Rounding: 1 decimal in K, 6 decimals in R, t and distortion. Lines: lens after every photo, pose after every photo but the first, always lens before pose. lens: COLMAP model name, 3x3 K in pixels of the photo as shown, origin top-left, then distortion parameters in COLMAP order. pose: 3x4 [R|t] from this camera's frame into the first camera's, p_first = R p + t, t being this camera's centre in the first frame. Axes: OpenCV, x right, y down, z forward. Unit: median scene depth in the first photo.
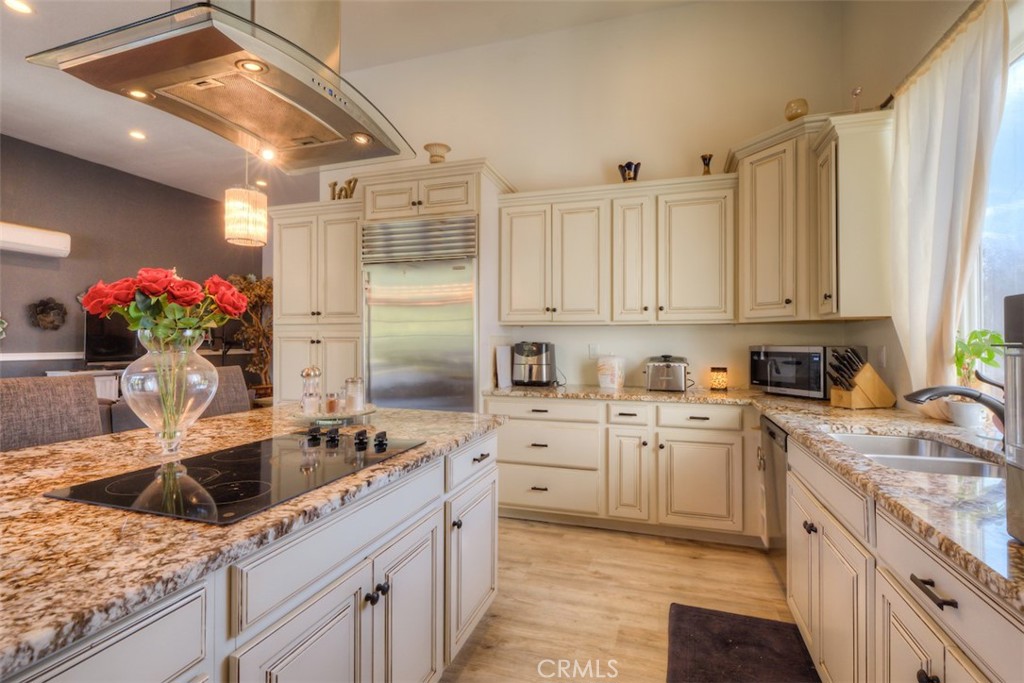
lens RADIAL K [[473.1, 0, 522.5], [0, 473.1, 340.4], [0, 0, 1]] dist [-0.004595, 0.003536]
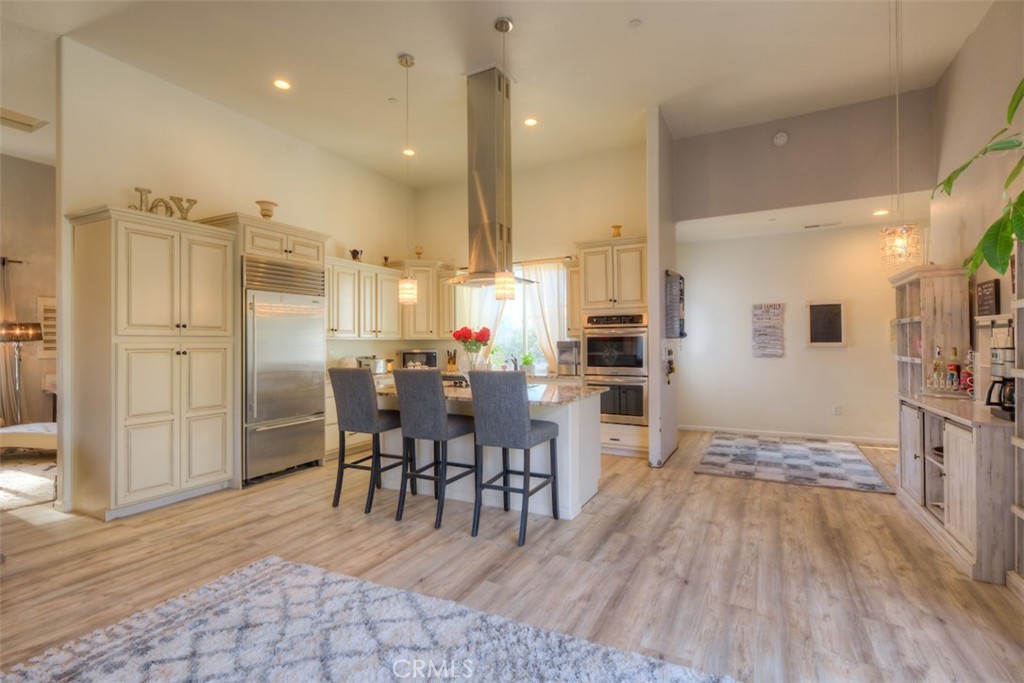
lens RADIAL K [[473.1, 0, 520.7], [0, 473.1, 339.8], [0, 0, 1]] dist [-0.004595, 0.003536]
pose [[0.164099, 0.005132, 0.986430, -1.457750], [0.006206, 0.999961, -0.006235, -0.016645], [-0.986424, 0.007145, 0.164061, 0.096108]]
